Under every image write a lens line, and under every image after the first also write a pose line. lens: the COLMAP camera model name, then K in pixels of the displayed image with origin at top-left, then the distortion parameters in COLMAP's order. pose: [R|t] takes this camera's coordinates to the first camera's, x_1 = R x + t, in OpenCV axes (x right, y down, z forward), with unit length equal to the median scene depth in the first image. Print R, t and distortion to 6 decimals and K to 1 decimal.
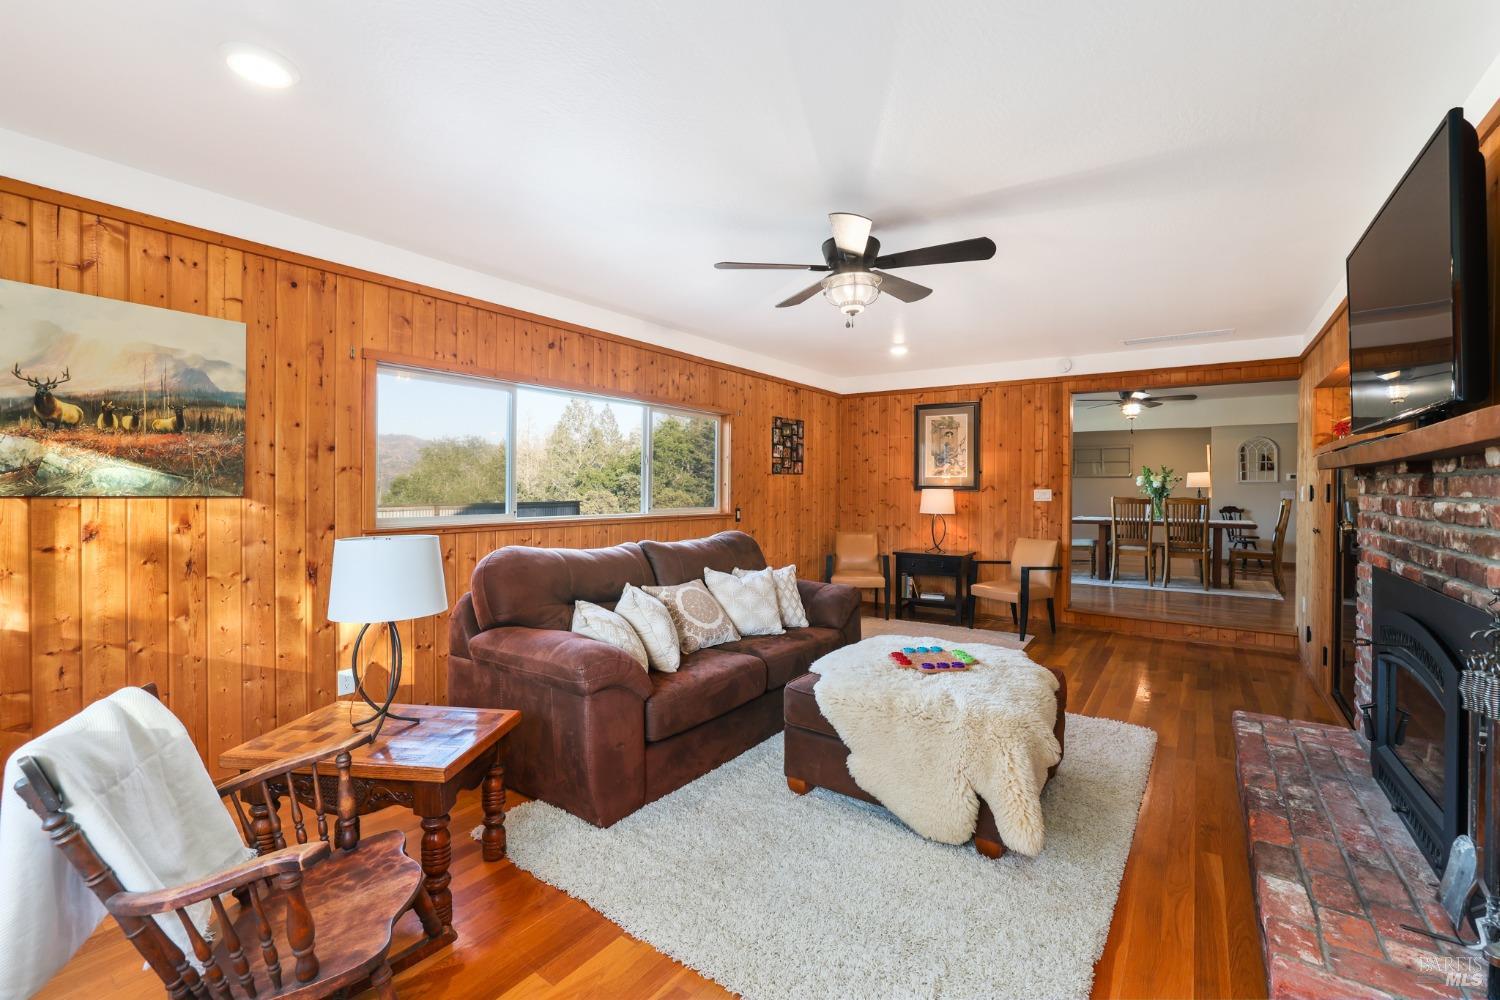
lens RADIAL K [[647.1, 0, 755.2], [0, 647.1, 490.6], [0, 0, 1]] dist [-0.038799, 0.011722]
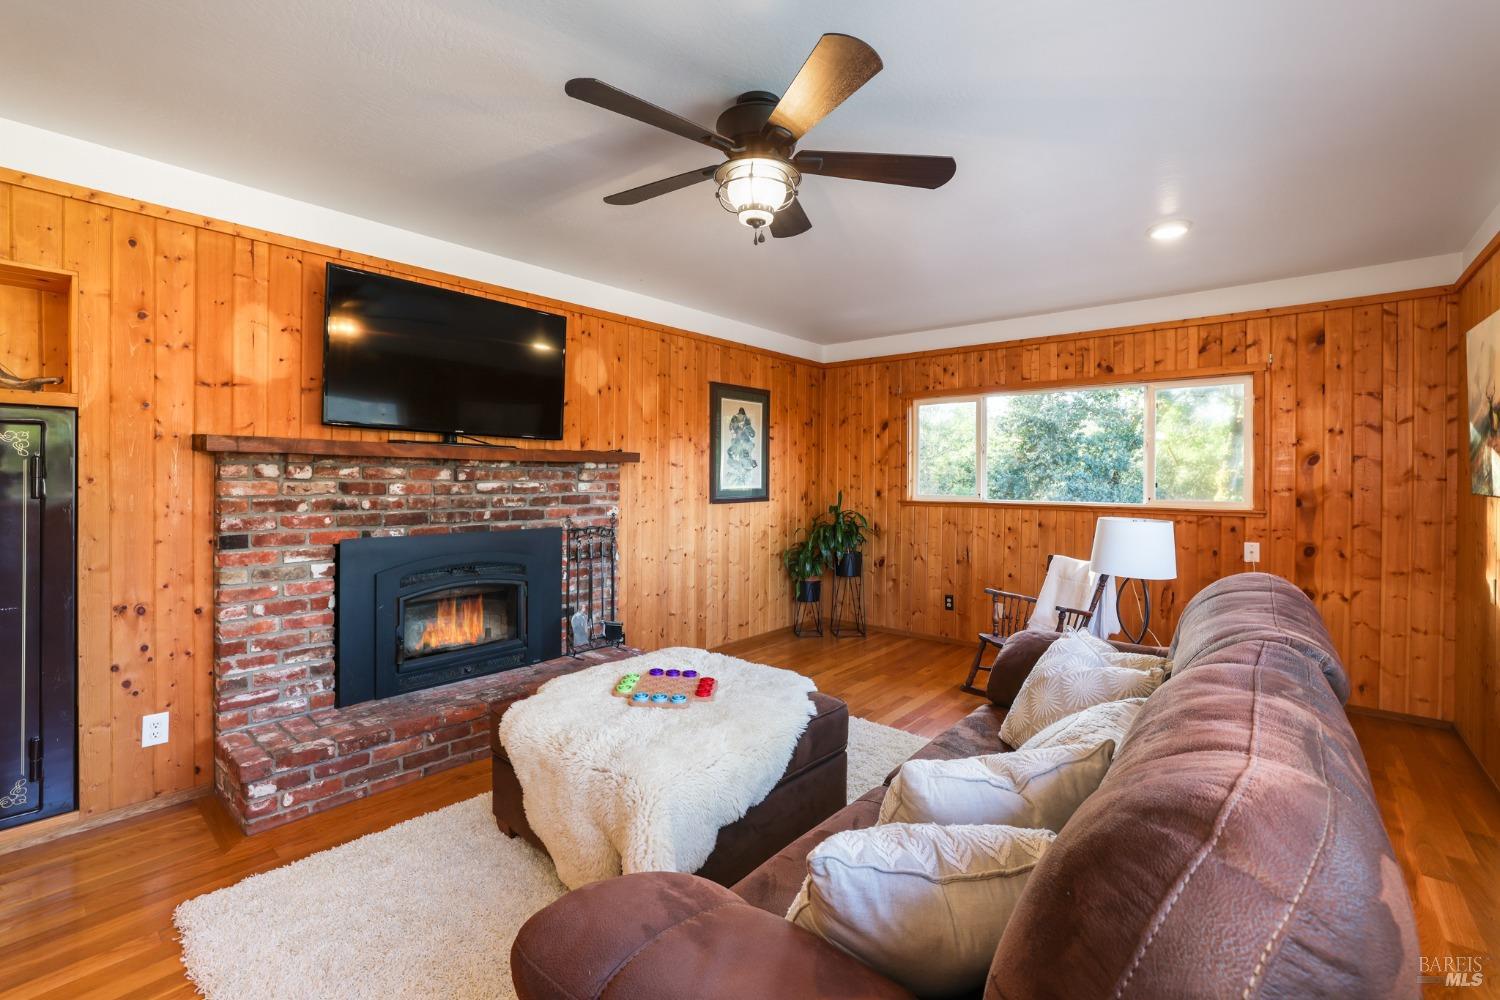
lens RADIAL K [[647.1, 0, 751.8], [0, 647.1, 480.8], [0, 0, 1]] dist [-0.038799, 0.011722]
pose [[-0.995742, -0.012268, 0.091365, 0.104693], [-0.011646, 0.999905, 0.007337, -0.007263], [-0.091447, 0.006242, -0.995790, 1.983525]]
